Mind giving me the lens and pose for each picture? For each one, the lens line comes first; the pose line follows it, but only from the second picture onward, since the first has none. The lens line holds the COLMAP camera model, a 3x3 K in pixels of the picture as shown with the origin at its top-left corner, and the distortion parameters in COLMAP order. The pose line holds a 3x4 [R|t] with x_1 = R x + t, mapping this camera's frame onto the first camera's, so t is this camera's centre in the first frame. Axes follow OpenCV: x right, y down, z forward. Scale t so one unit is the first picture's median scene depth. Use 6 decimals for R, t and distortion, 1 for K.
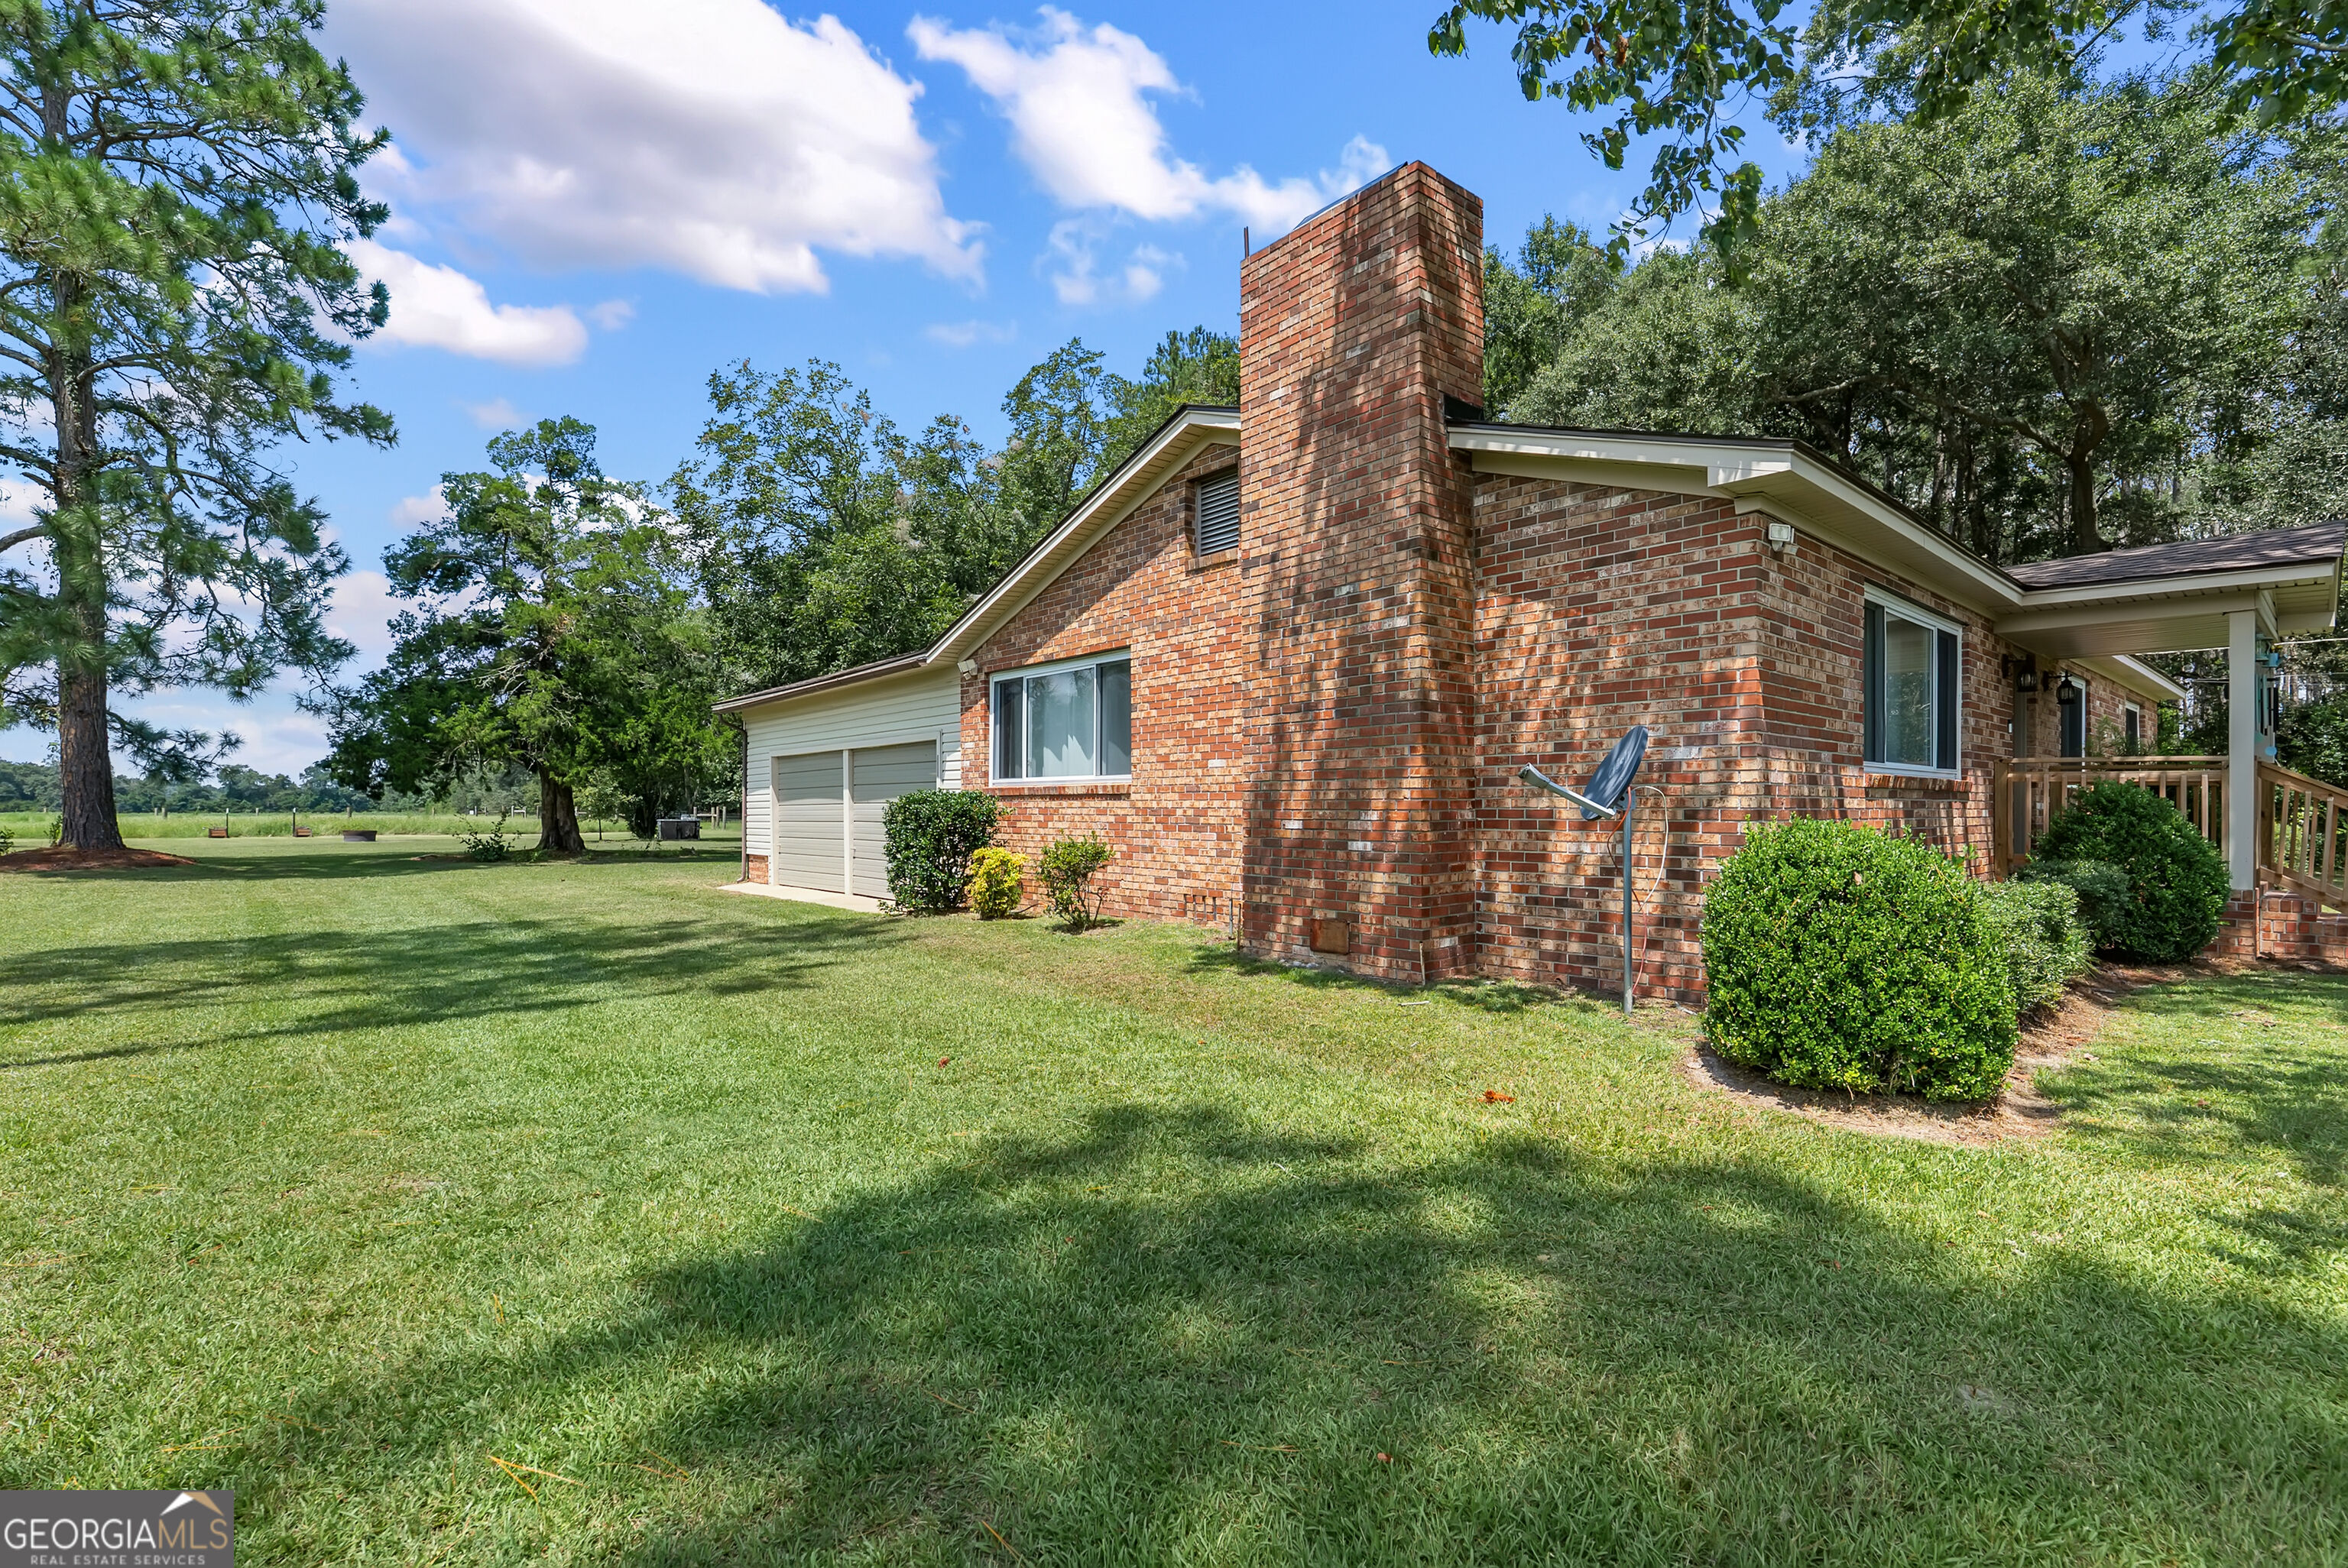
lens RADIAL K [[1074.0, 0, 1175.7], [0, 1074.0, 798.6], [0, 0, 1]] dist [0.000185, -0.000394]
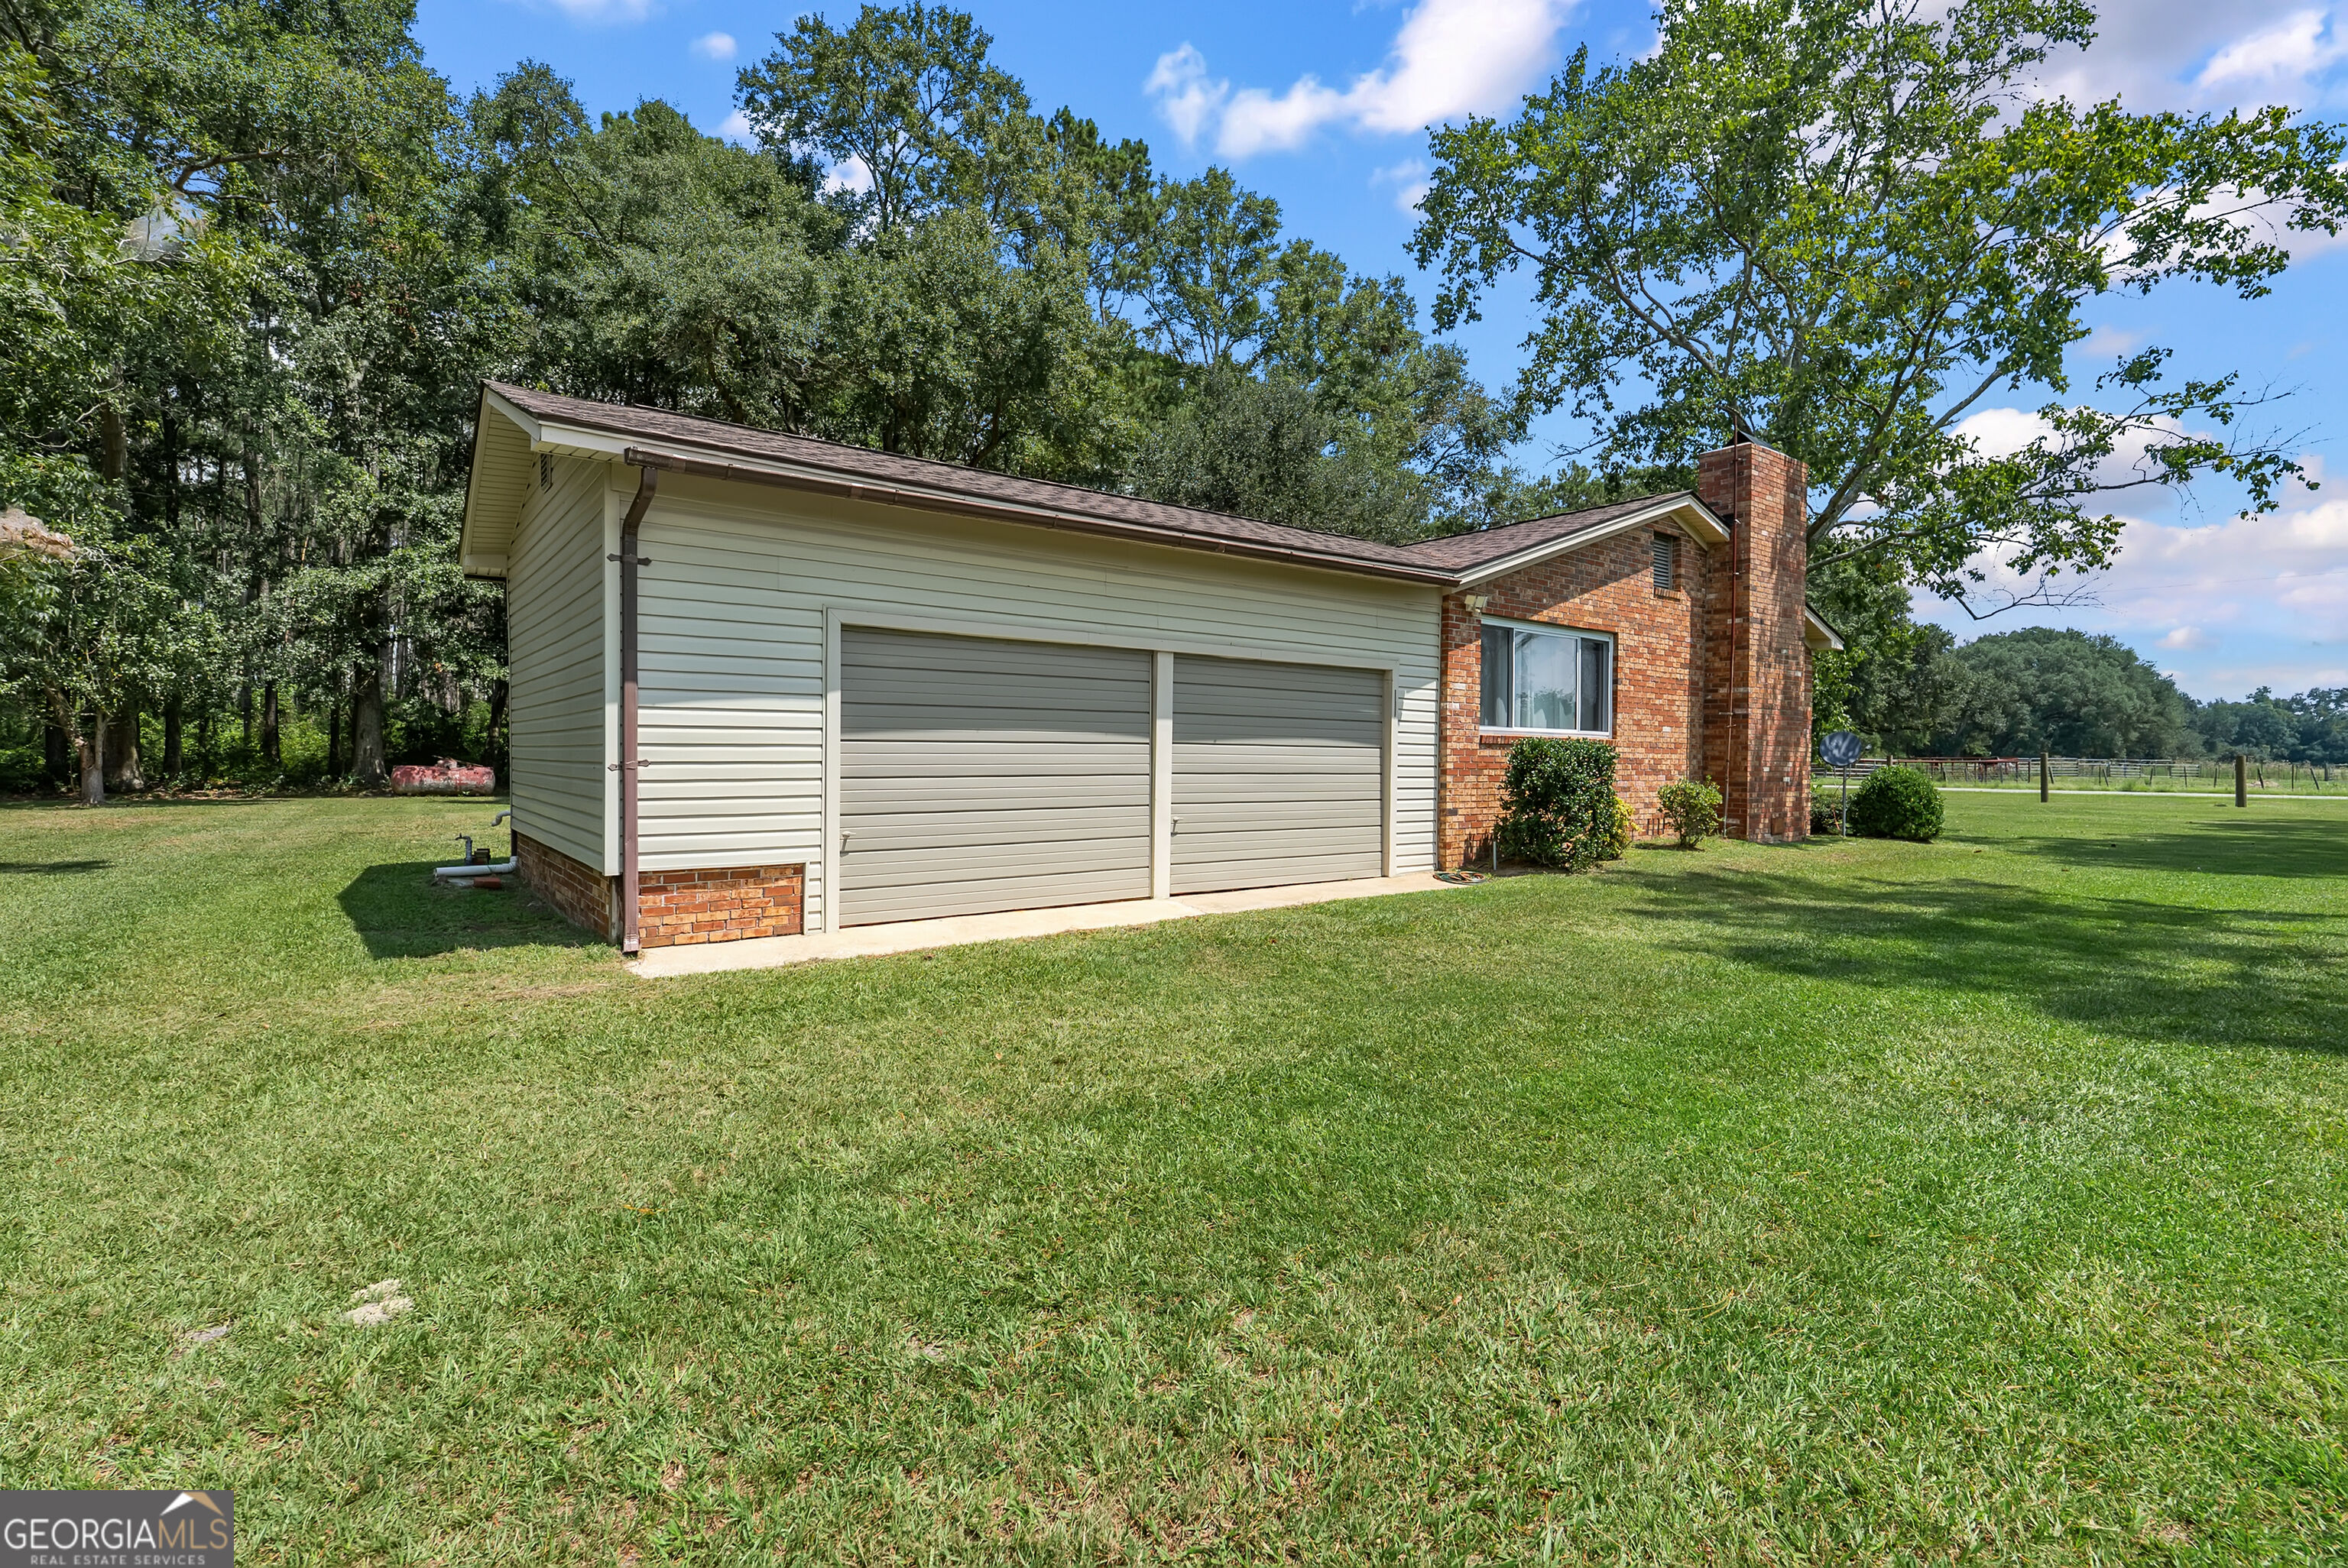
lens RADIAL K [[1074.0, 0, 1175.1], [0, 1074.0, 781.7], [0, 0, 1]] dist [0.000185, -0.000394]
pose [[0.052714, -0.014240, 0.998508, -1.415445], [-0.015959, 0.999759, 0.015100, 0.026889], [-0.998482, -0.016732, 0.052474, 1.513485]]
